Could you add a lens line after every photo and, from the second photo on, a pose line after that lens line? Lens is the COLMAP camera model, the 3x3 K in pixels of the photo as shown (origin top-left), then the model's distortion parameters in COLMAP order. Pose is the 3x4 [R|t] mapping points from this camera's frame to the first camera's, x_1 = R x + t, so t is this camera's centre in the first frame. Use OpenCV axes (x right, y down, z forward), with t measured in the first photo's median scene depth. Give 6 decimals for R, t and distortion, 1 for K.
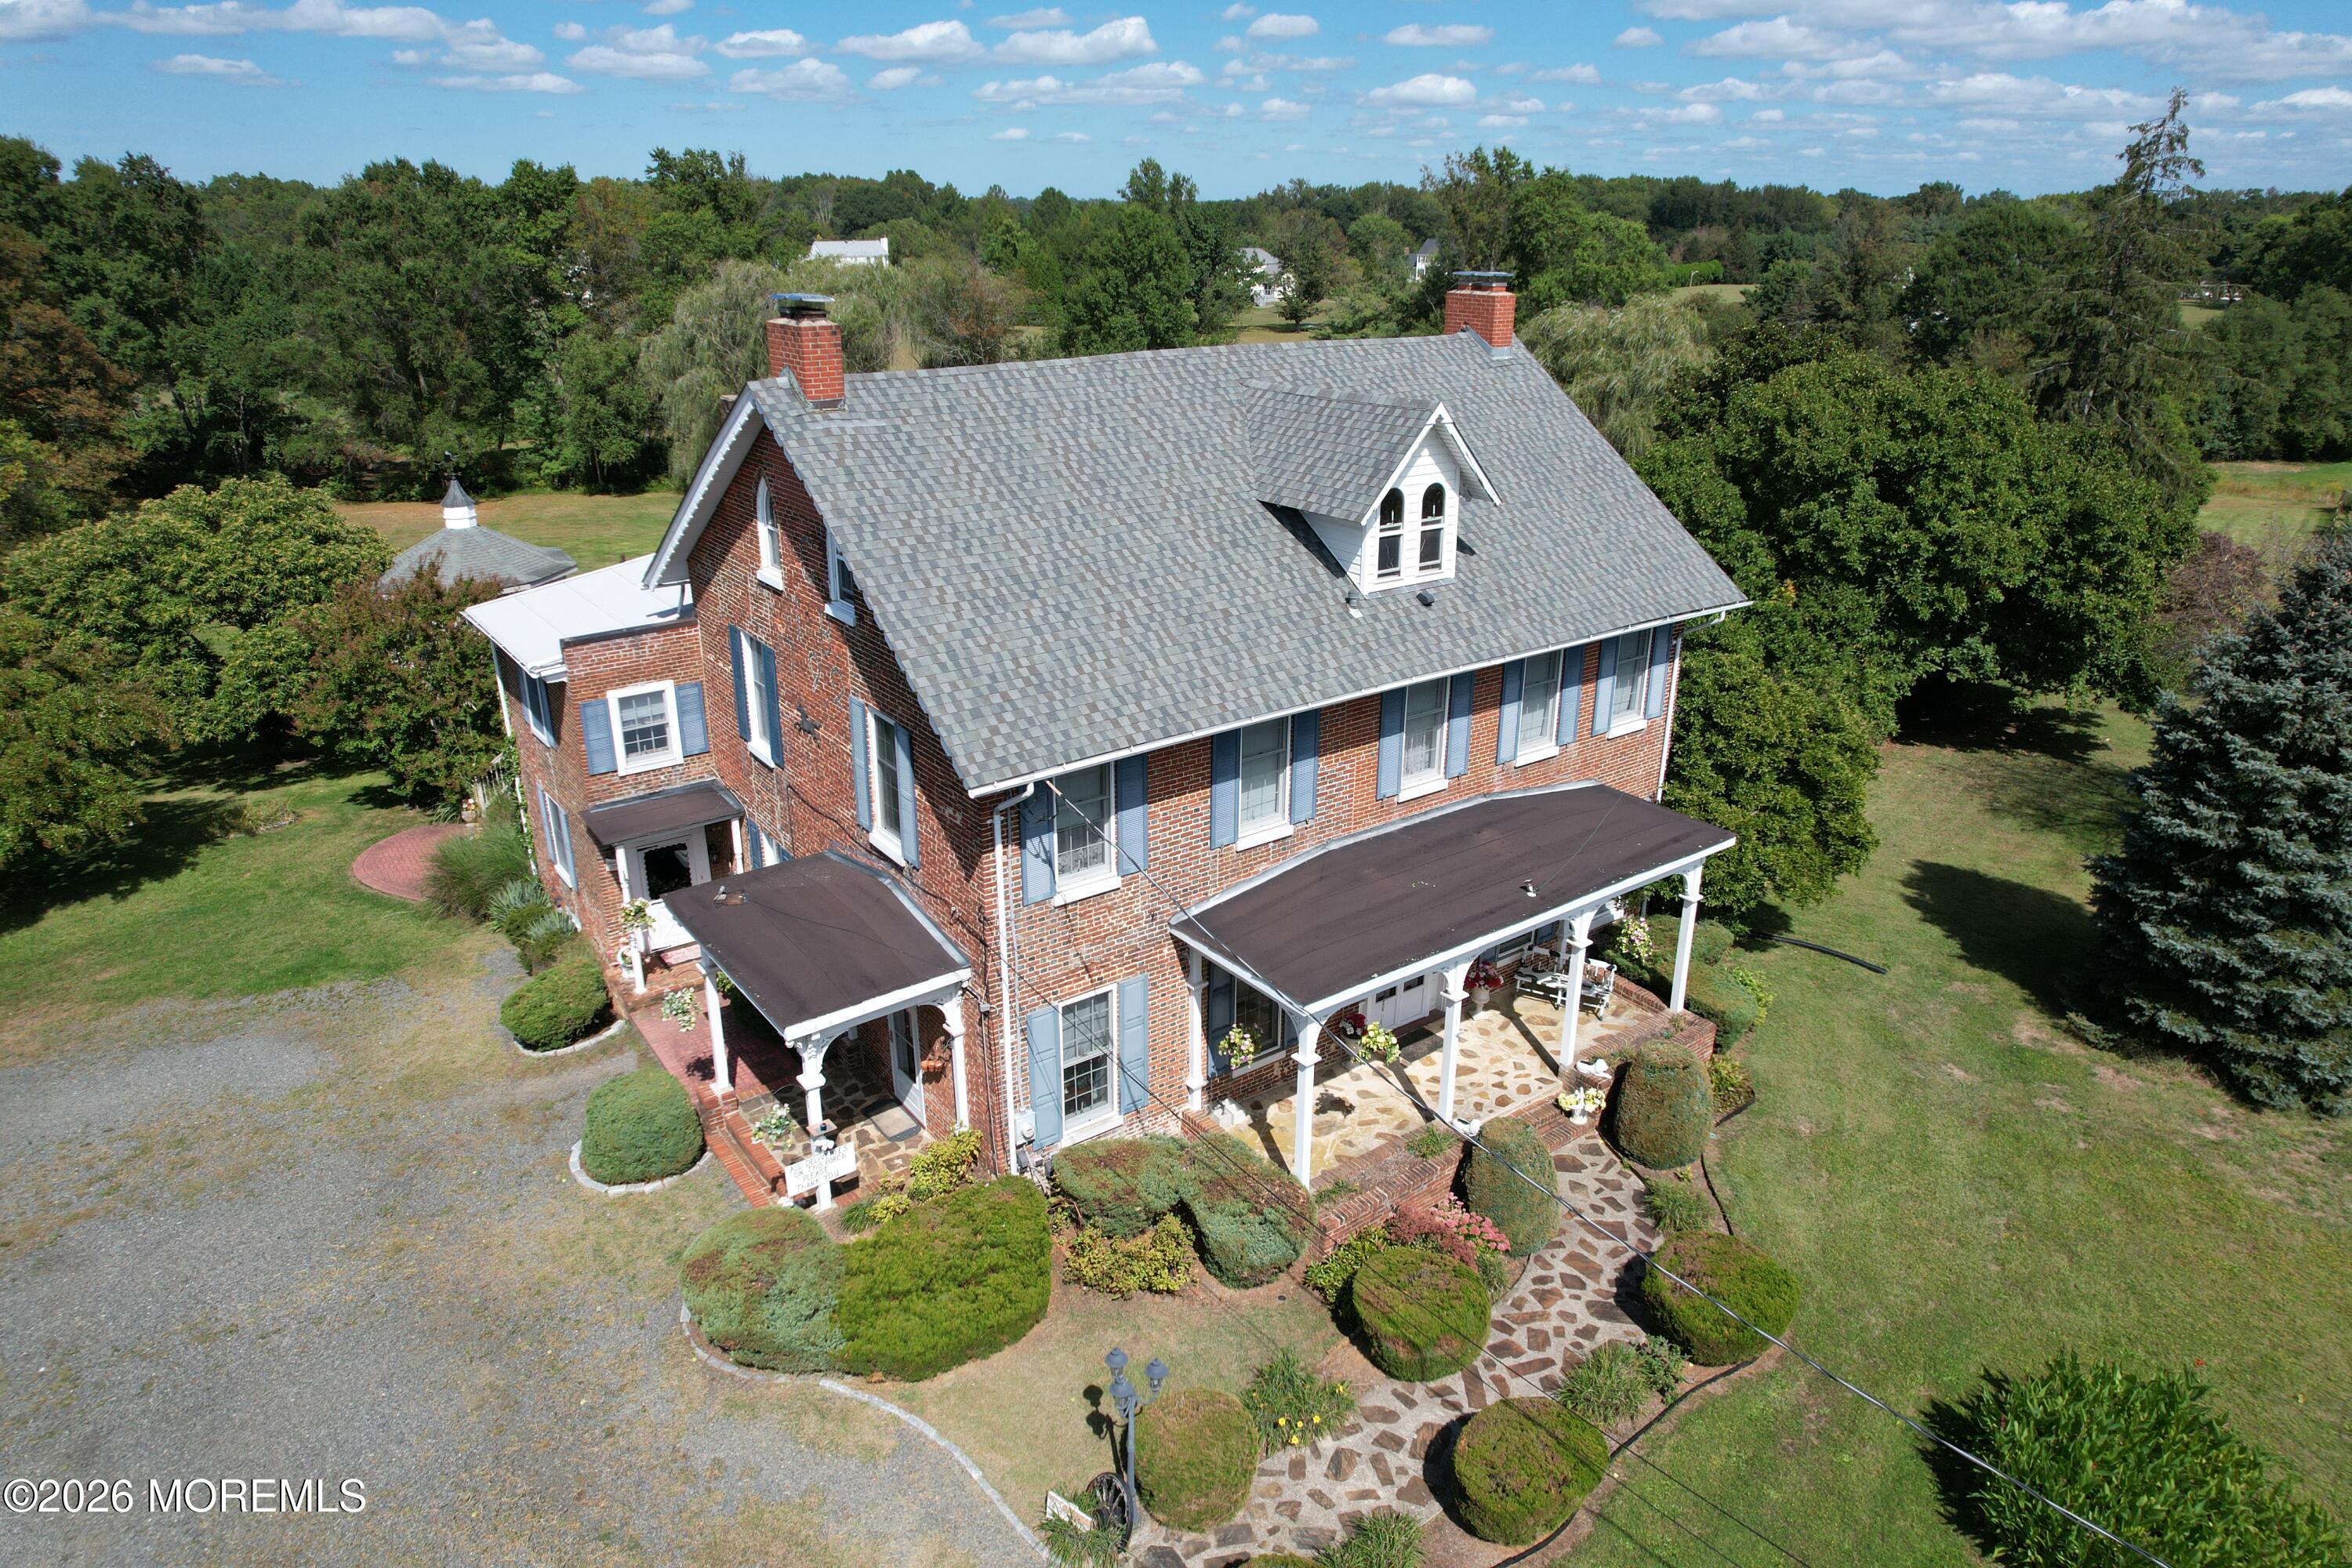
lens RADIAL K [[1497.8, 0, 1189.0], [0, 1497.8, 789.4], [0, 0, 1]] dist [-0.074499, 0.066385]
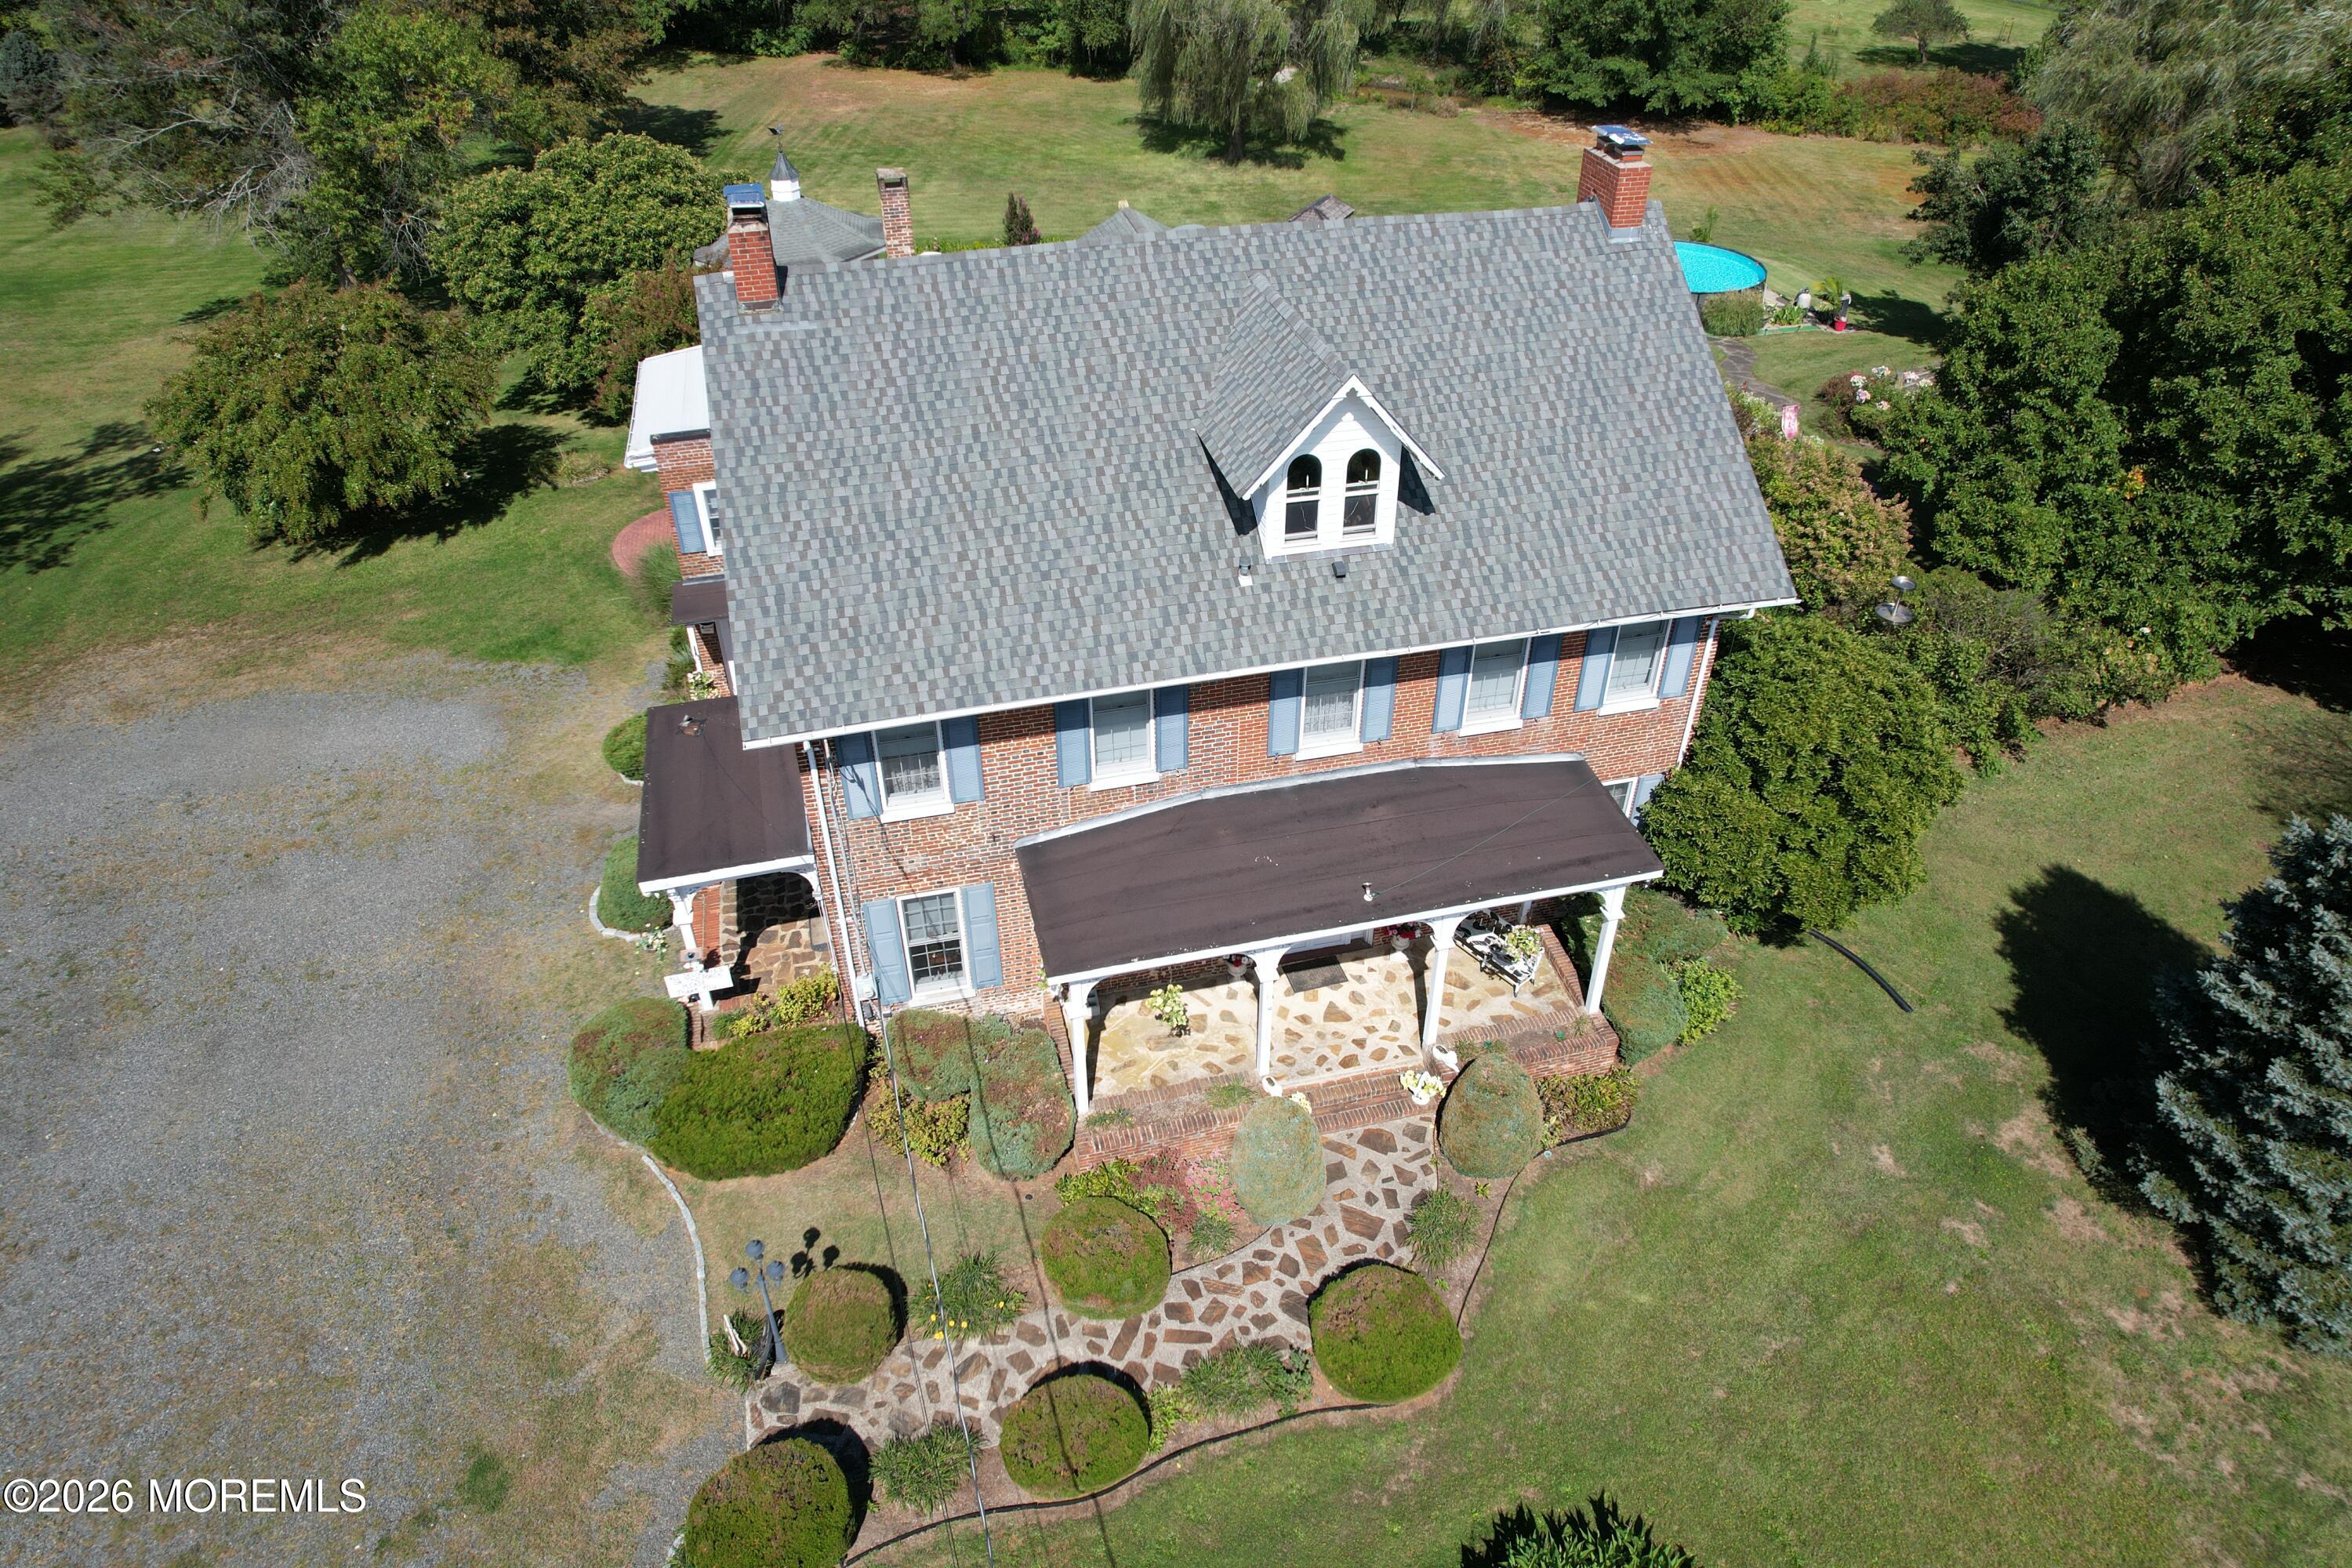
lens RADIAL K [[1497.8, 0, 1190.2], [0, 1497.8, 786.8], [0, 0, 1]] dist [-0.074499, 0.066385]
pose [[0.923841, 0.230948, -0.305255, 0.366343], [-0.138011, 0.944809, 0.297134, -0.248240], [0.357030, -0.232376, 0.904727, 0.077741]]
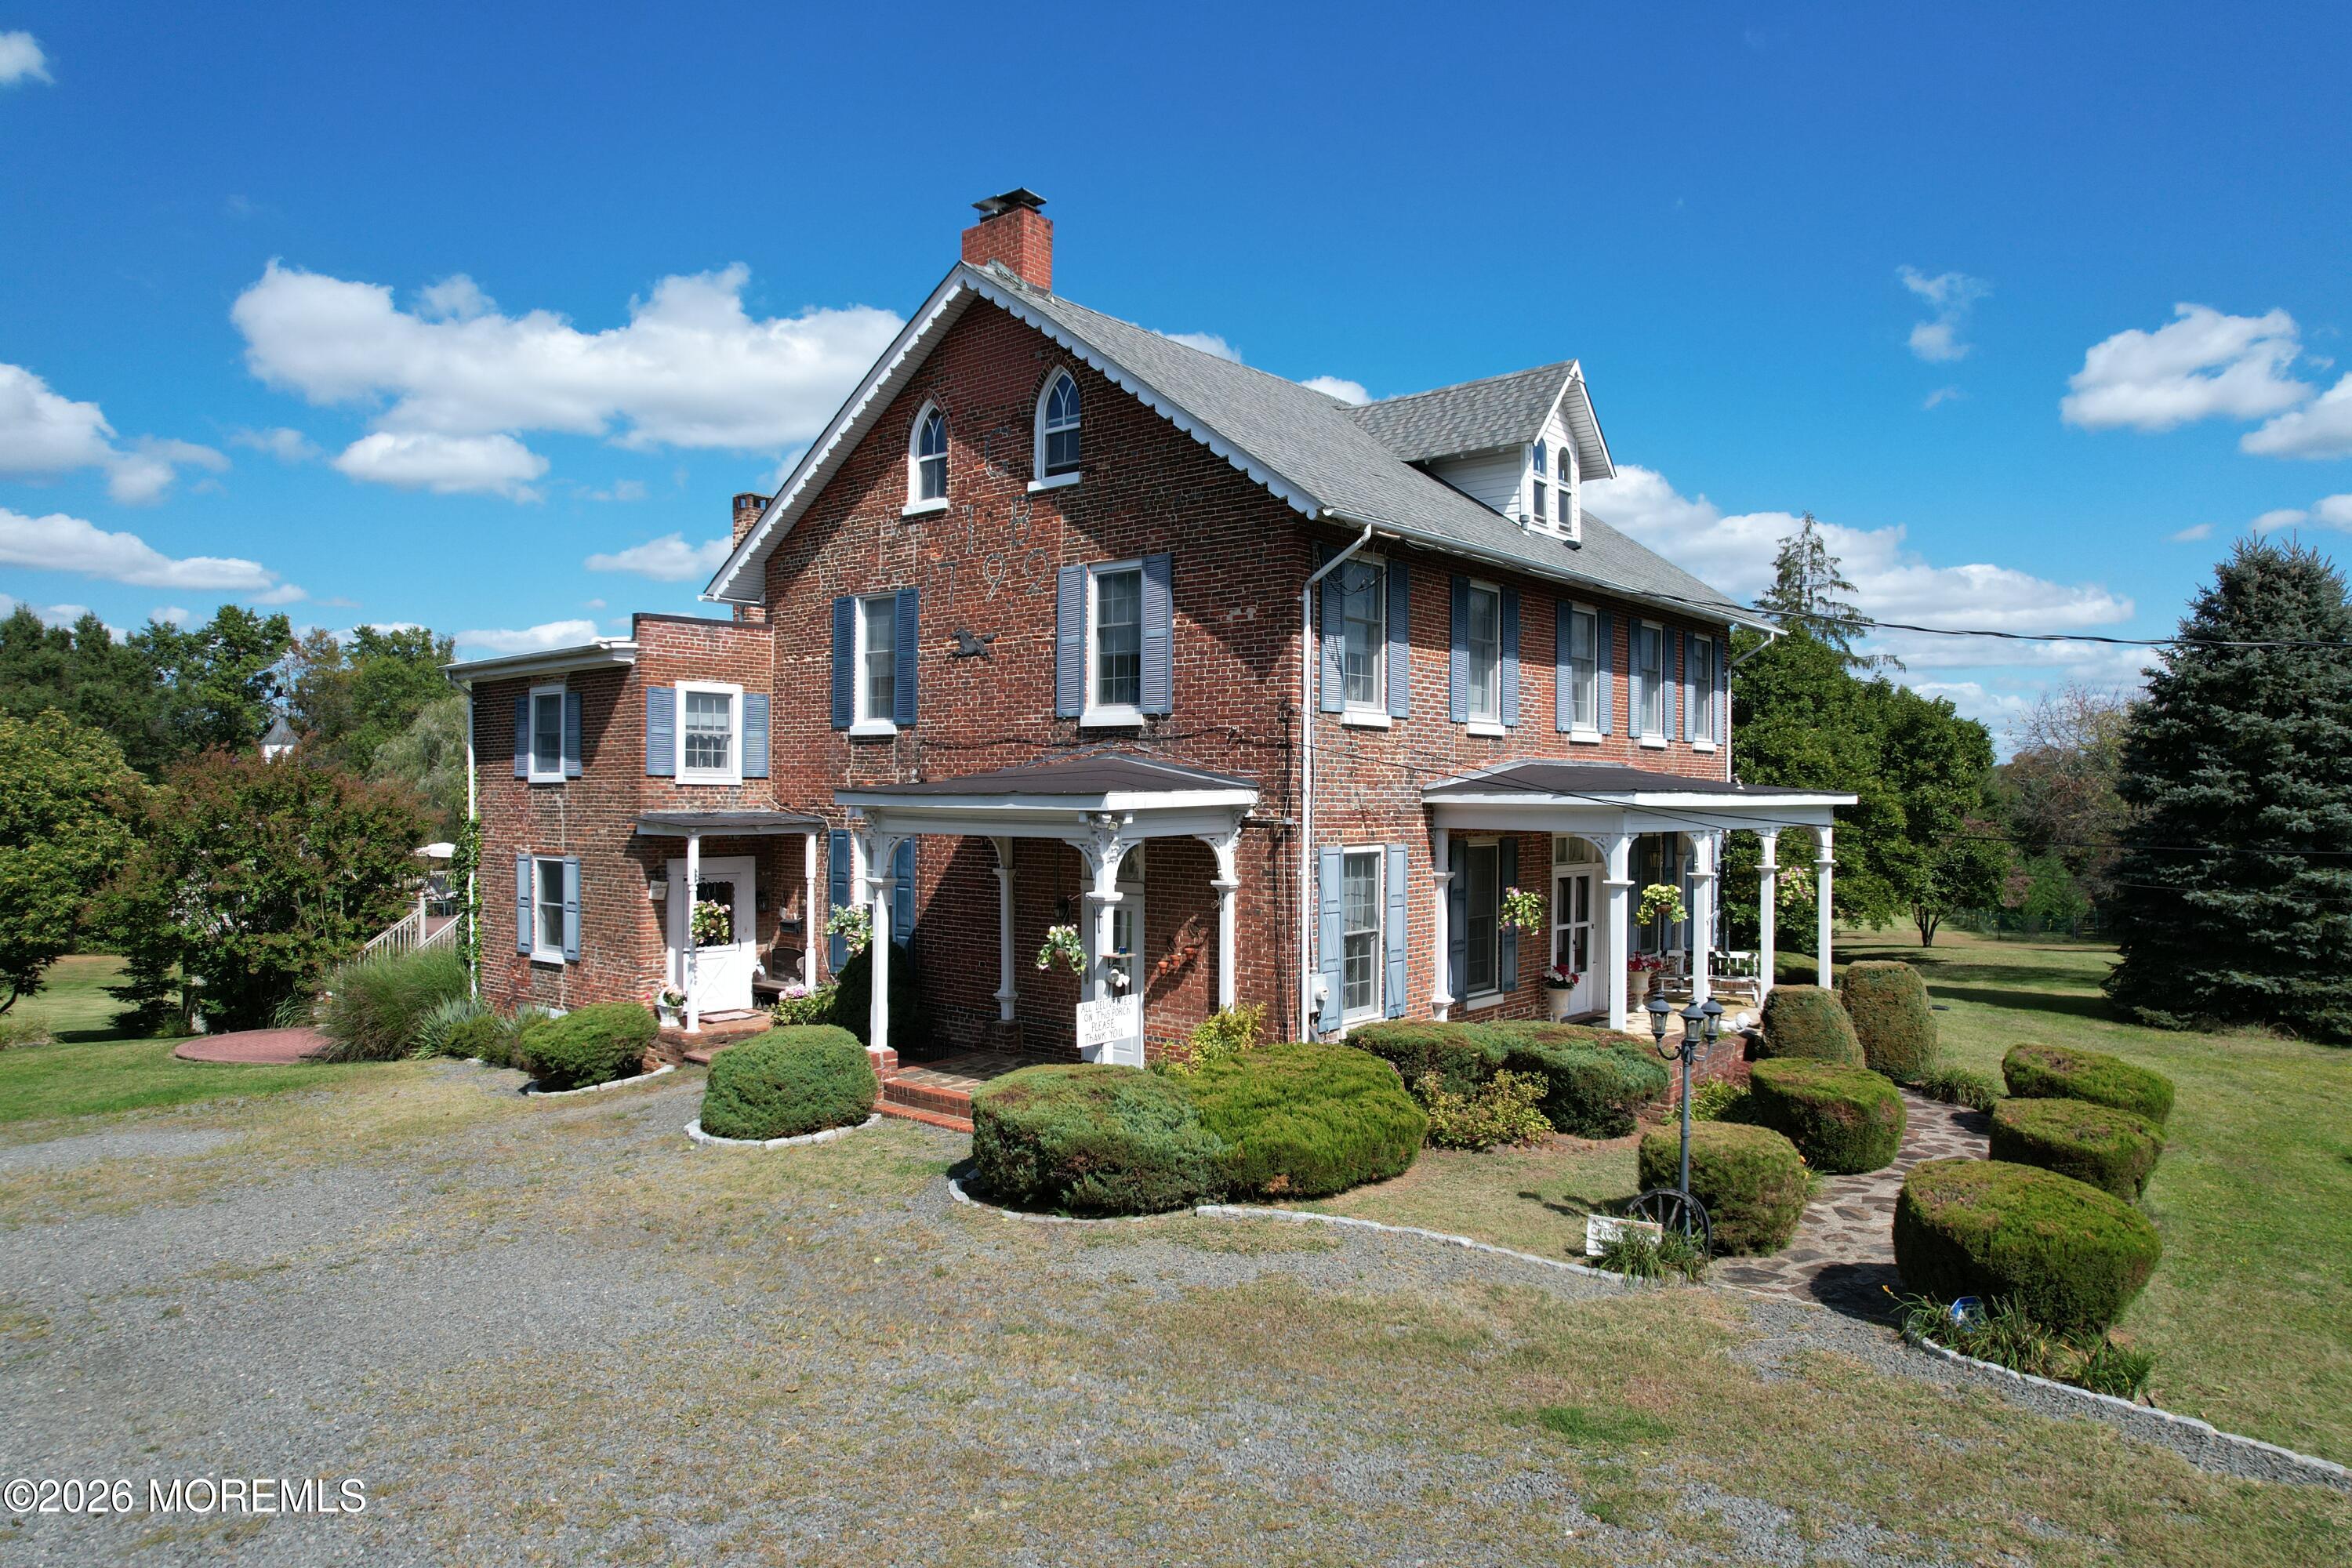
lens RADIAL K [[1497.8, 0, 1188.5], [0, 1497.8, 788.0], [0, 0, 1]] dist [-0.074499, 0.066385]
pose [[0.971323, 0.001685, 0.237759, -0.326224], [0.085979, 0.929816, -0.357841, 0.354243], [-0.221675, 0.368022, 0.903006, 0.172793]]
